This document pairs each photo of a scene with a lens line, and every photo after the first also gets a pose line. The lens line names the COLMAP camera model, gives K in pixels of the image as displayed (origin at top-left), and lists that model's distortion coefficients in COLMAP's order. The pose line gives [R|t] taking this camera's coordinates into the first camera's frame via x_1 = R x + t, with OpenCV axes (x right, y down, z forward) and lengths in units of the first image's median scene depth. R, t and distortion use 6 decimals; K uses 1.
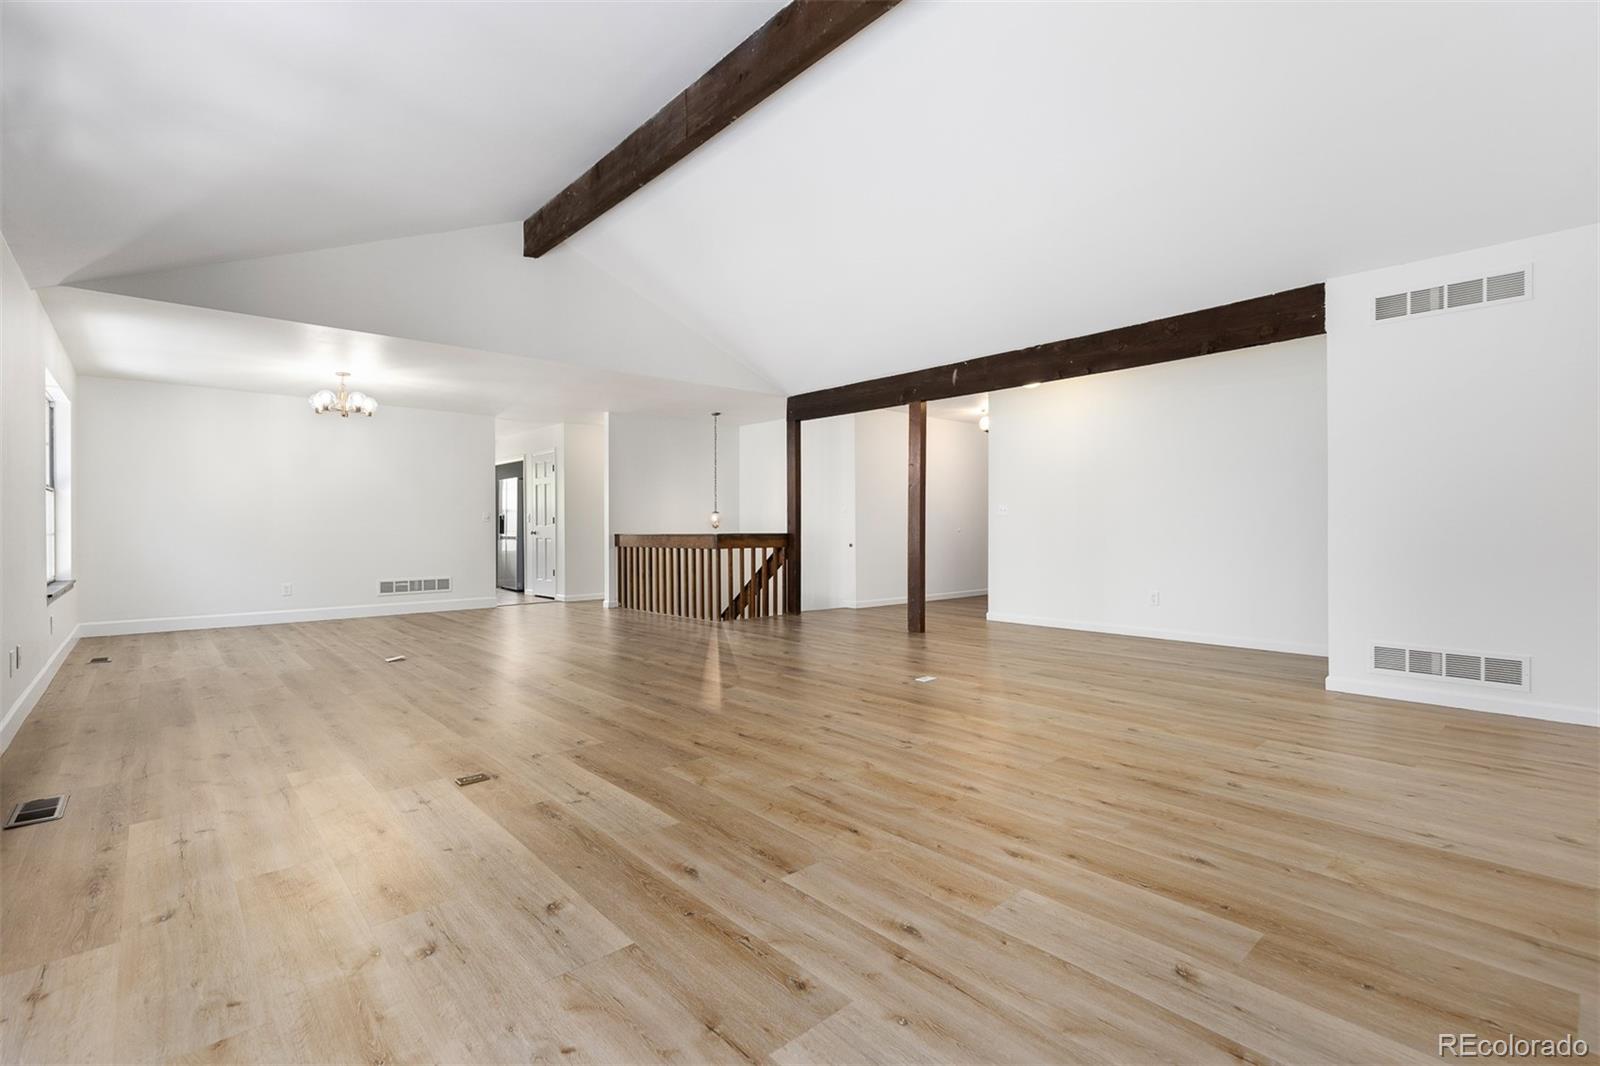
lens RADIAL K [[723.8, 0, 799.1], [0, 723.8, 529.7], [0, 0, 1]] dist [0.013088, -0.003151]
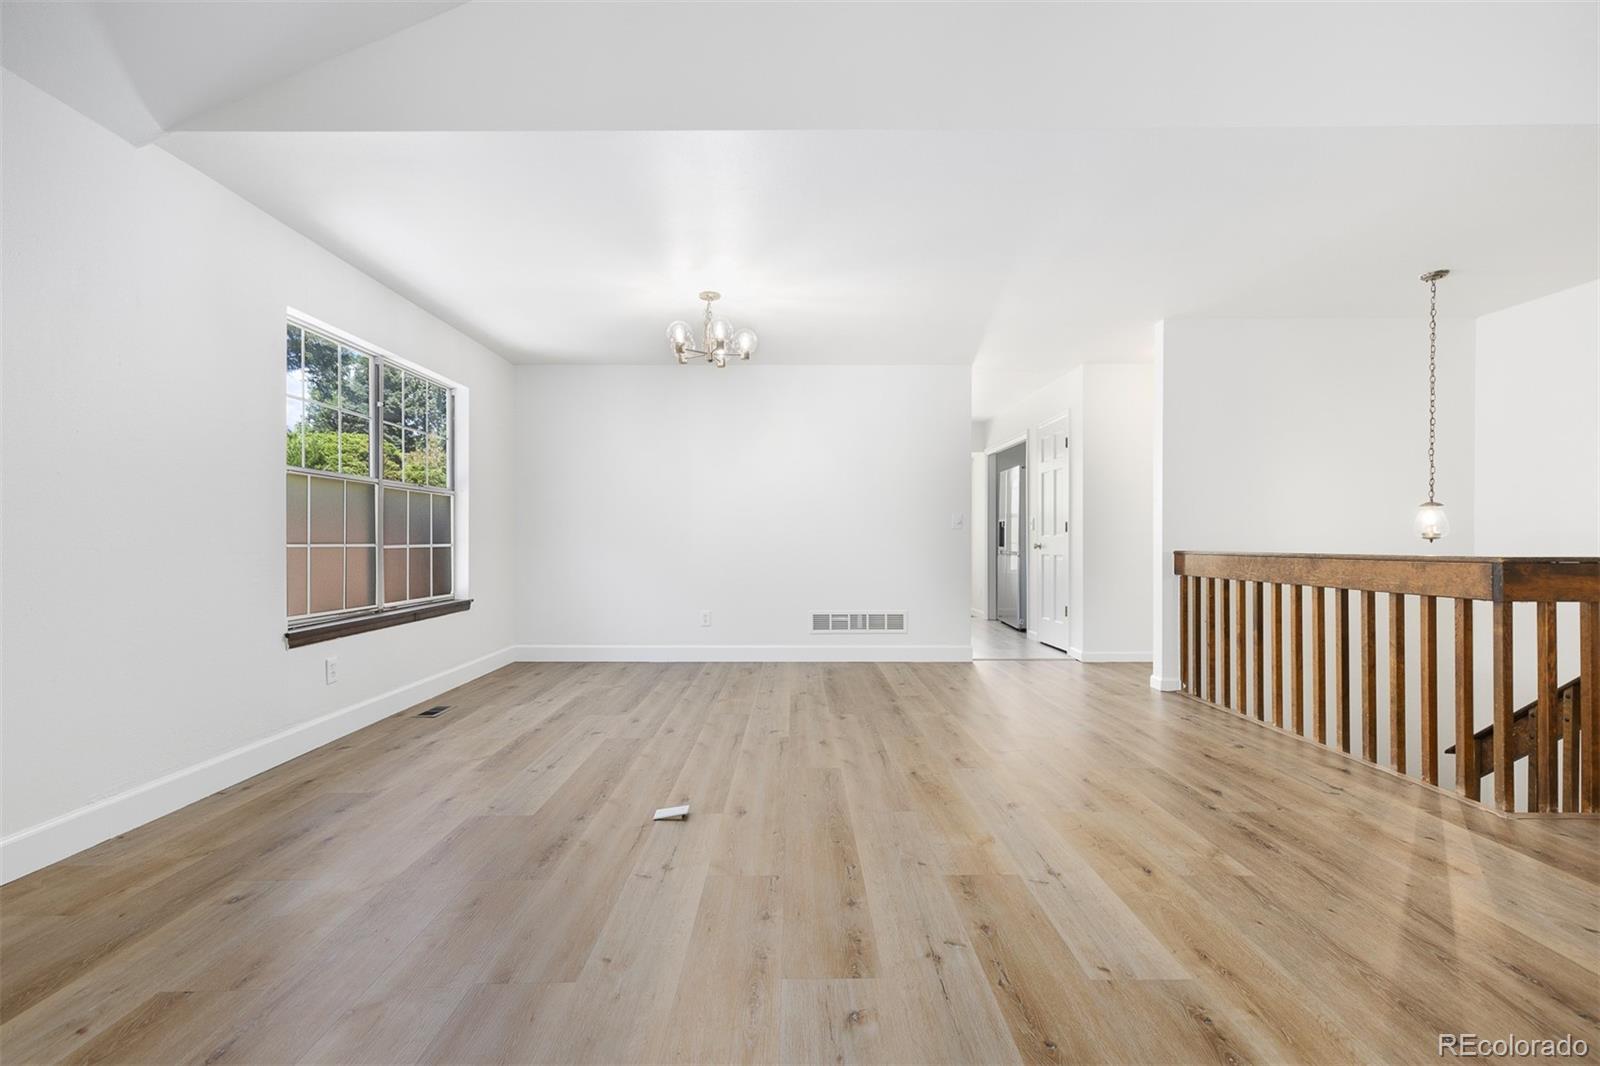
lens RADIAL K [[723.8, 0, 793.4], [0, 723.8, 540.1], [0, 0, 1]] dist [0.013088, -0.003151]
pose [[0.745526, 0.003891, -0.666465, -0.130196], [-0.003576, 0.999992, 0.001838, -0.002190], [0.666467, 0.001013, 0.745534, 0.504669]]
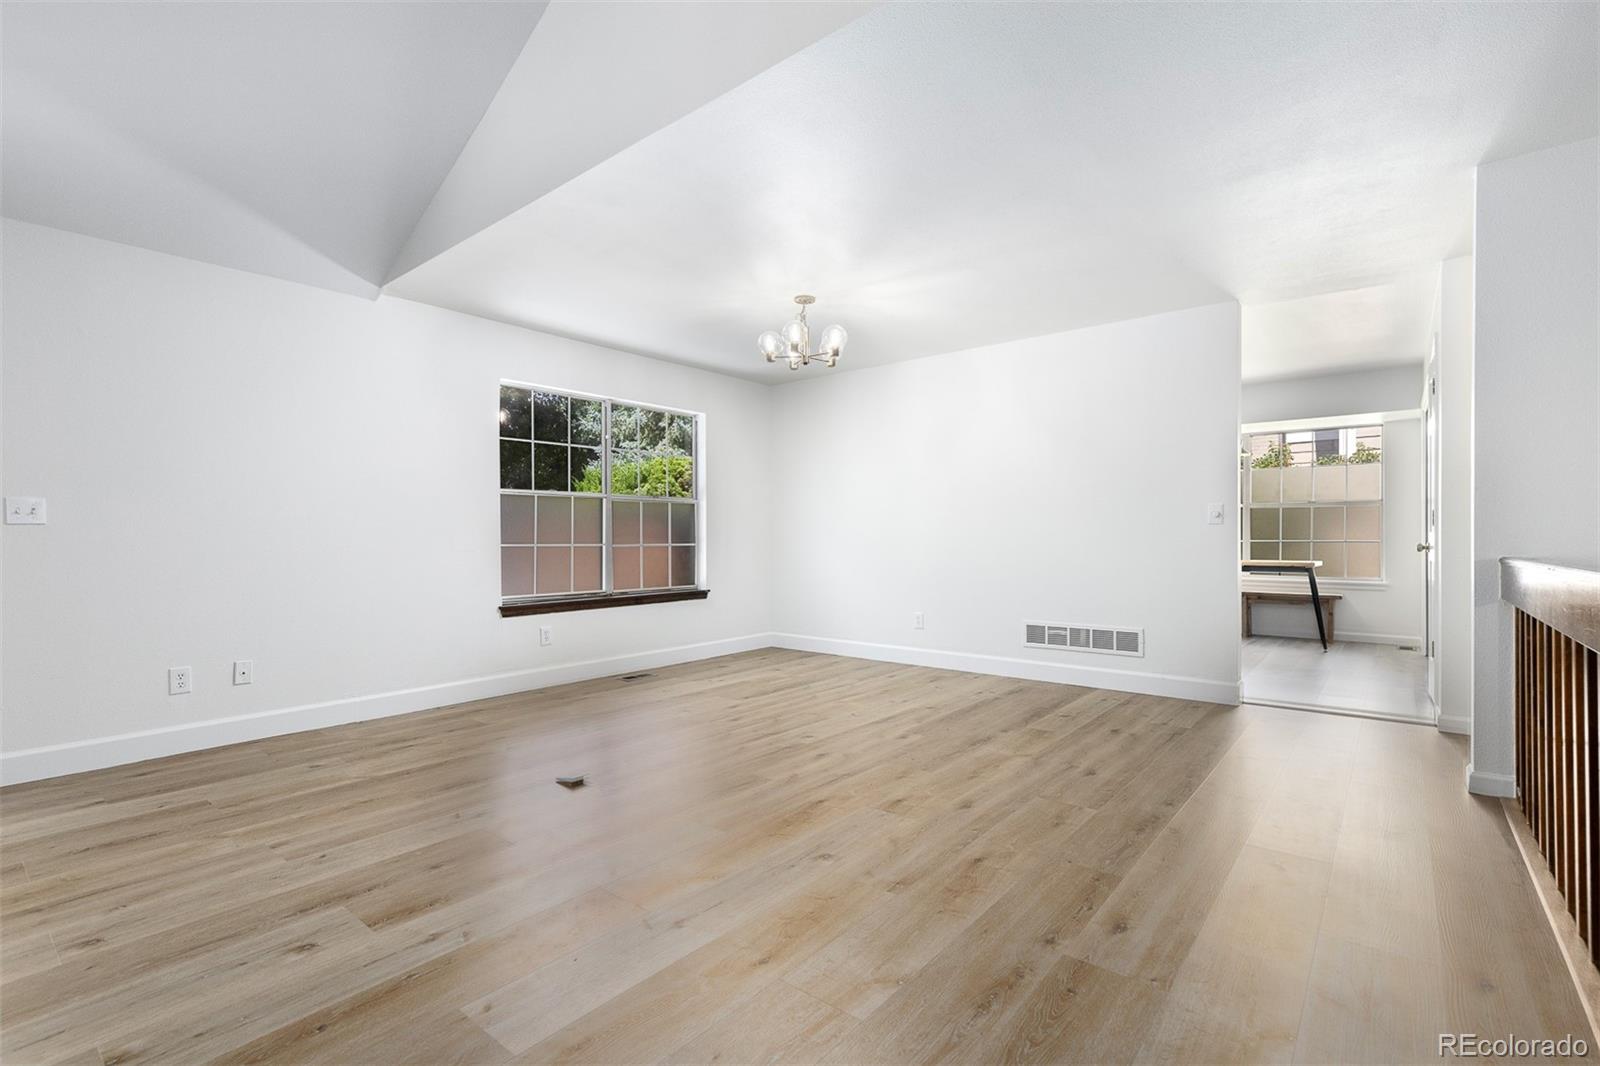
lens RADIAL K [[723.8, 0, 797.1], [0, 723.8, 540.7], [0, 0, 1]] dist [0.013088, -0.003151]
pose [[0.150940, 0.006407, -0.988522, 0.006982], [0.002367, 0.999974, 0.006842, -0.004739], [0.988540, -0.003372, 0.150921, 0.784955]]
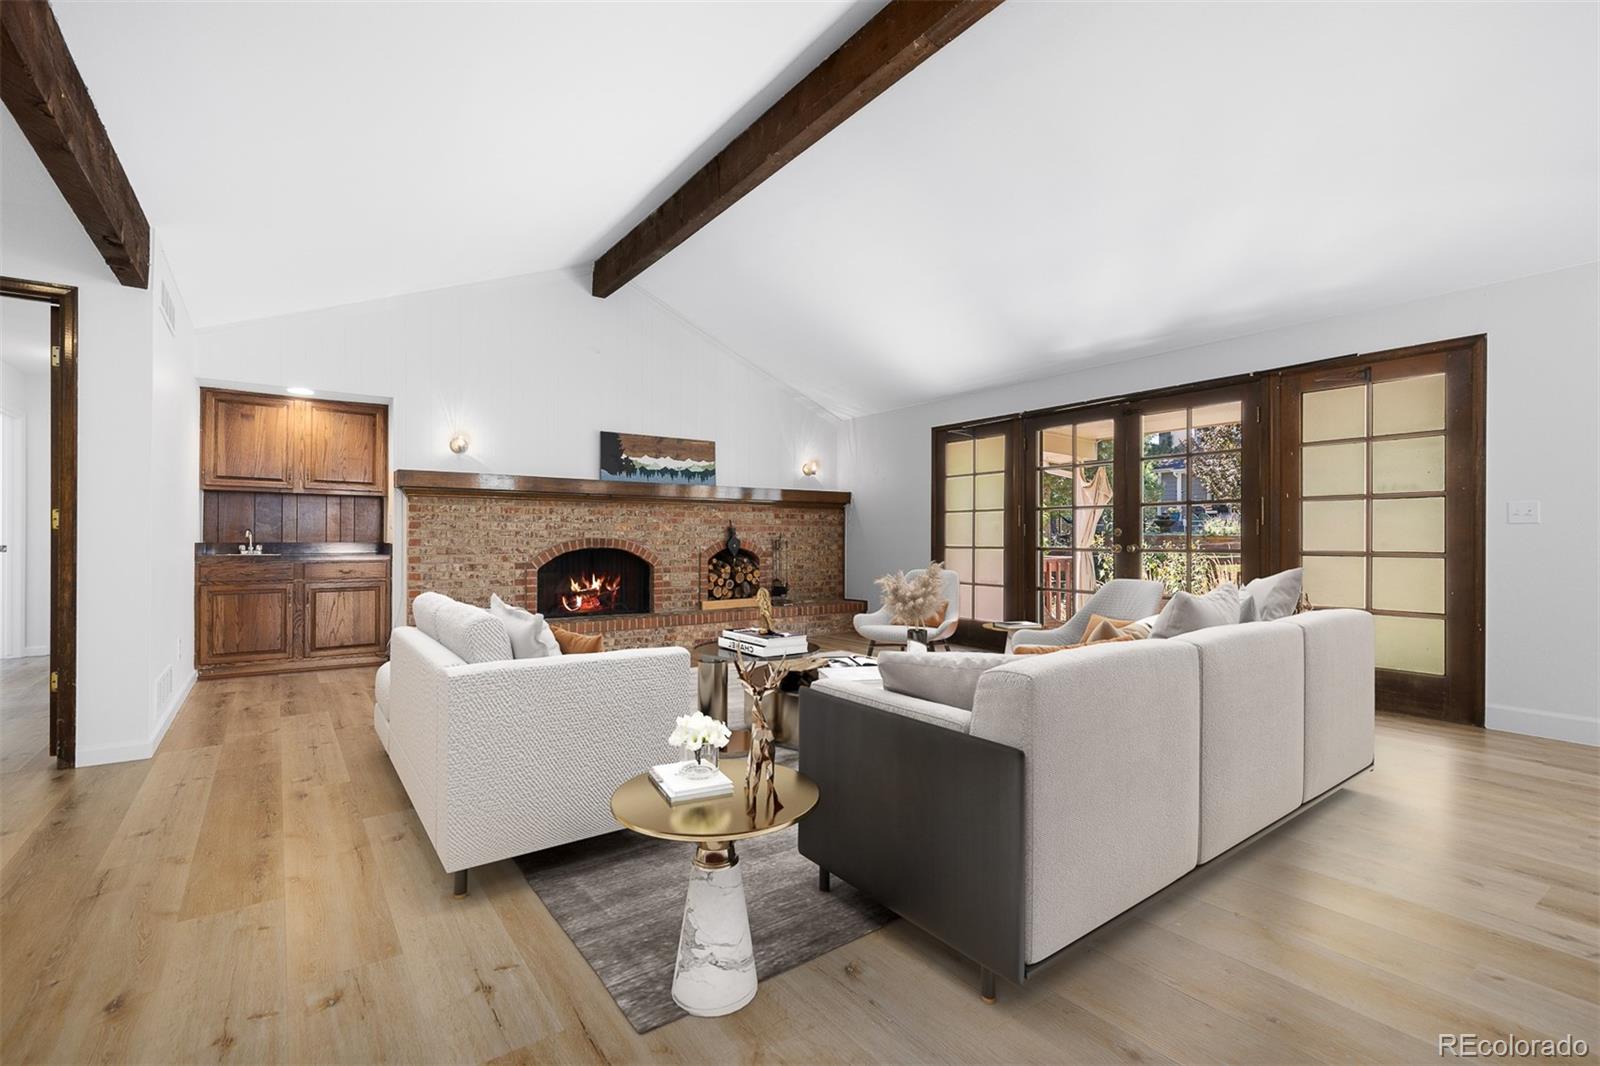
lens RADIAL K [[723.8, 0, 795.6], [0, 723.8, 535.6], [0, 0, 1]] dist [0.013088, -0.003151]
pose [[-0.993830, 0.005219, 0.110791, -0.022147], [0.005452, 0.999984, 0.001802, -0.007402], [-0.110780, 0.002395, -0.993842, 0.971398]]
